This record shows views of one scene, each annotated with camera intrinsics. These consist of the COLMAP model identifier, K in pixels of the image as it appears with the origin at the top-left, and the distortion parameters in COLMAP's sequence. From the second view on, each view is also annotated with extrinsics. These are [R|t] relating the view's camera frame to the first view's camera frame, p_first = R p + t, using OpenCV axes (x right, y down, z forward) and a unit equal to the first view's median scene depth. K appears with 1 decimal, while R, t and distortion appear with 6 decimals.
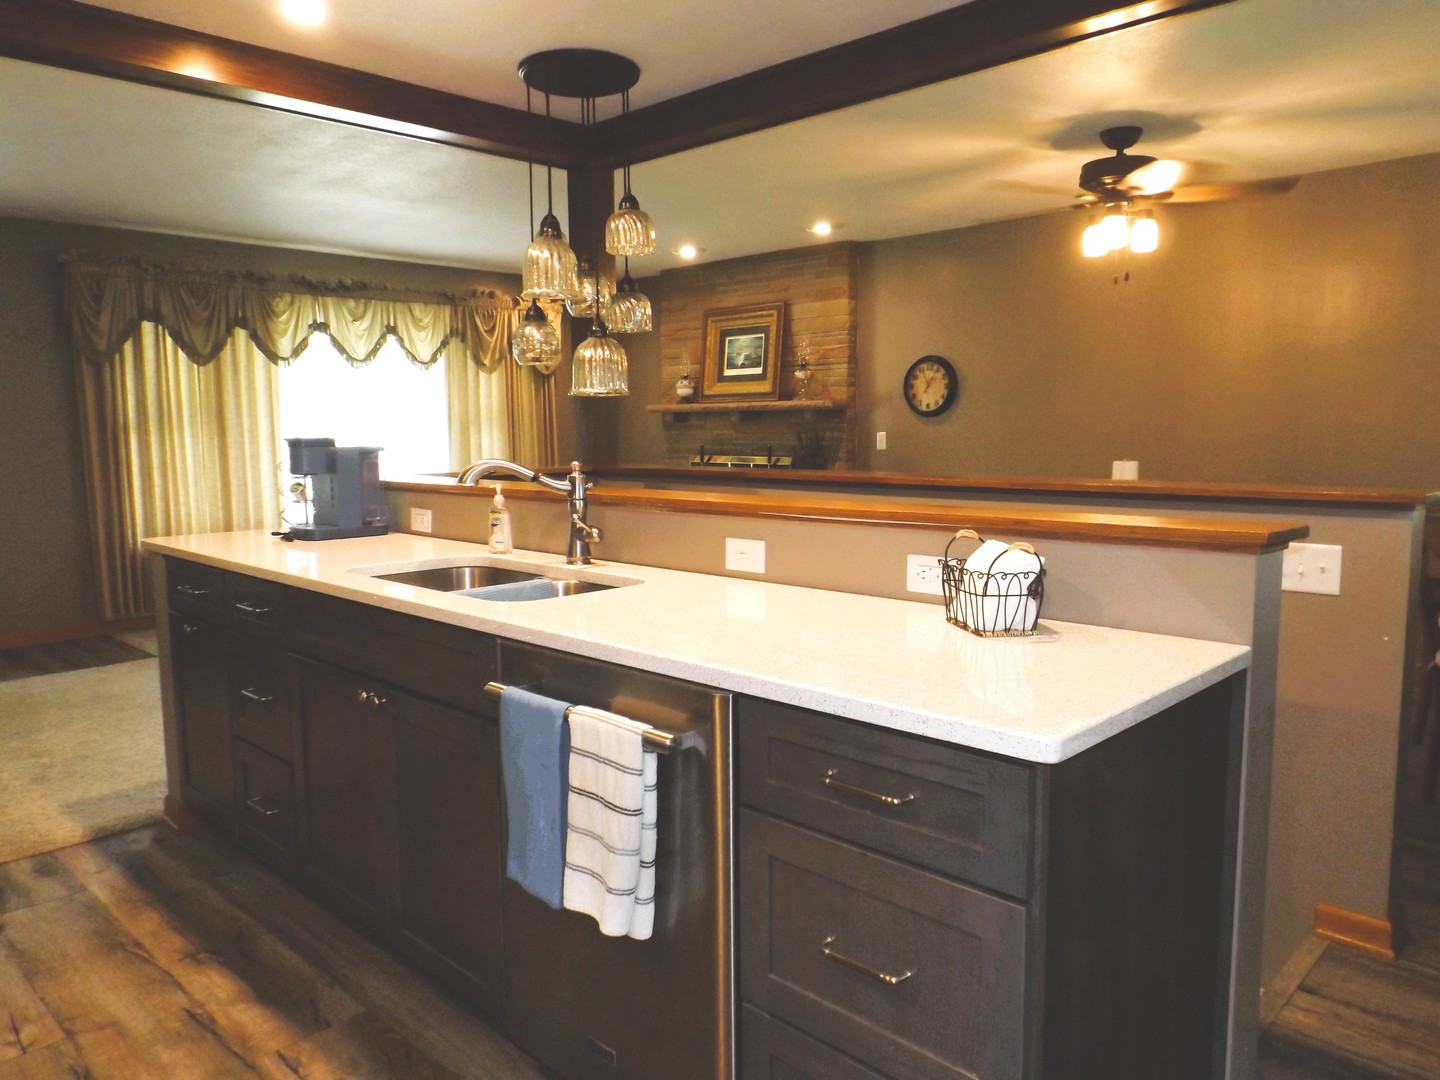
lens RADIAL K [[1048.7, 0, 720.0], [0, 1048.7, 540.0], [0, 0, 1]] dist [0.010169, -0.004471]
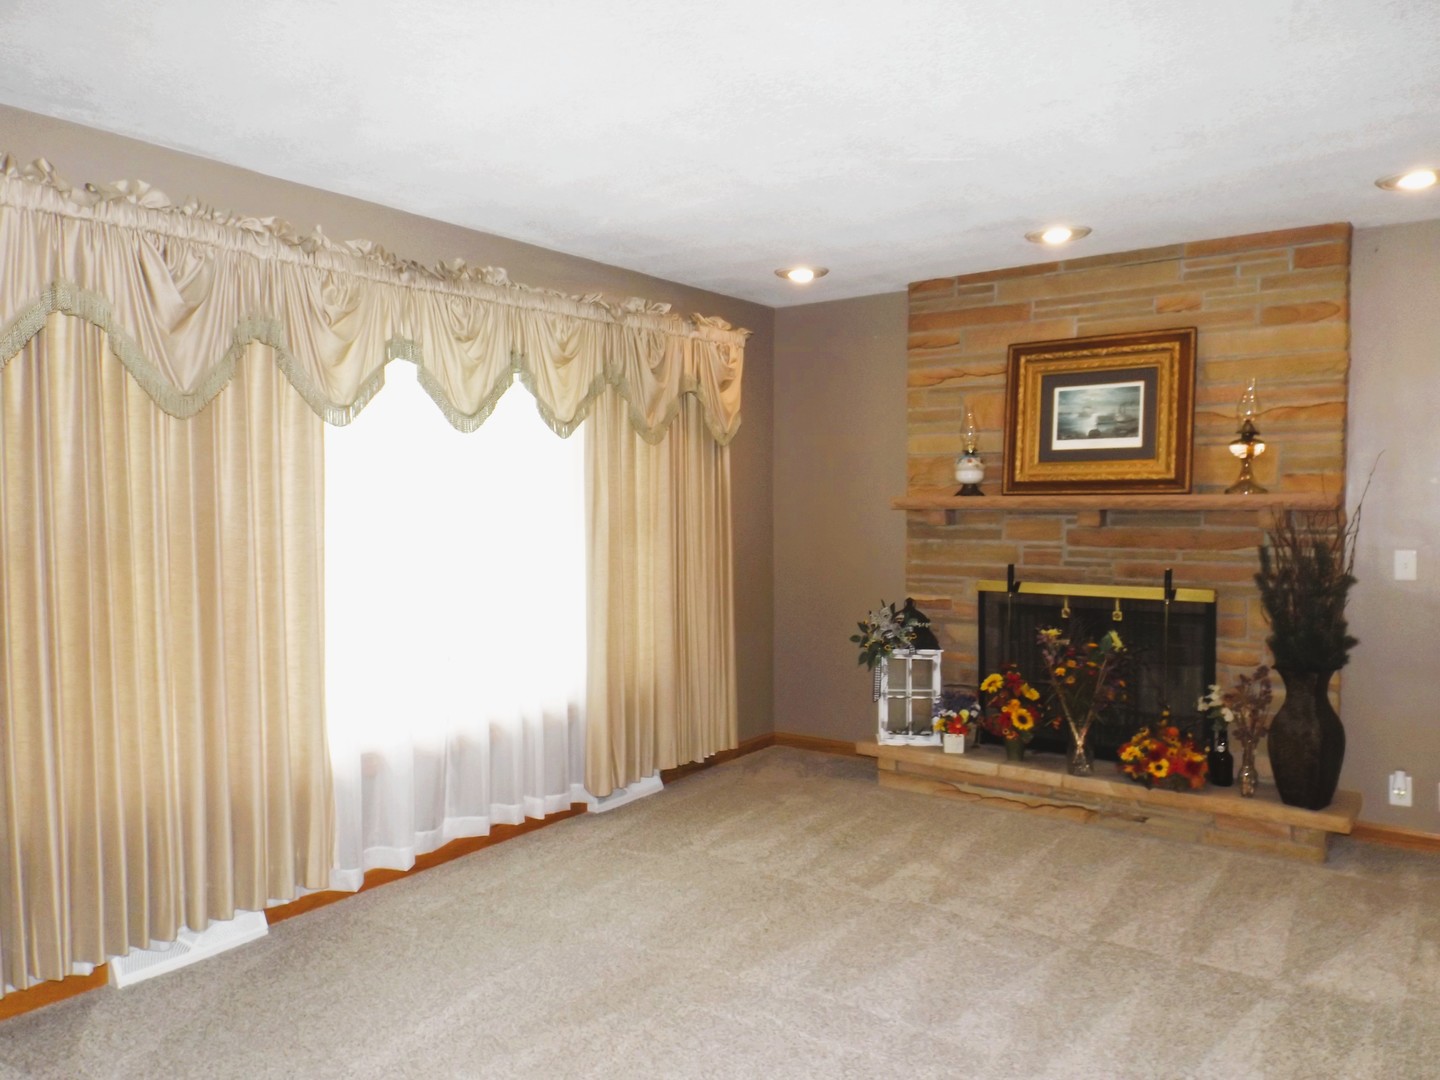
lens RADIAL K [[1048.7, 0, 720.0], [0, 1048.7, 540.0], [0, 0, 1]] dist [0.010169, -0.004471]
pose [[0.990225, -0.001941, 0.139463, -0.277959], [0.011996, 0.997384, -0.071288, -0.066625], [-0.138960, 0.072264, 0.987658, 0.448344]]
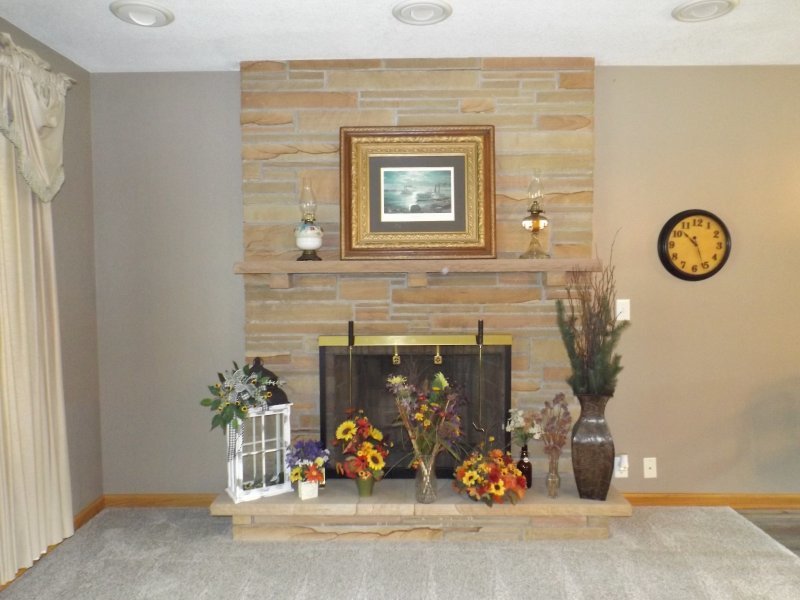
lens RADIAL K [[582.6, 0, 400.0], [0, 582.6, 300.0], [0, 0, 1]] dist [0.010169, -0.004471]
pose [[0.723728, -0.034939, 0.689201, -0.265461], [0.077645, 0.996498, -0.031017, -0.094327], [-0.685704, 0.075961, 0.723906, 0.735572]]
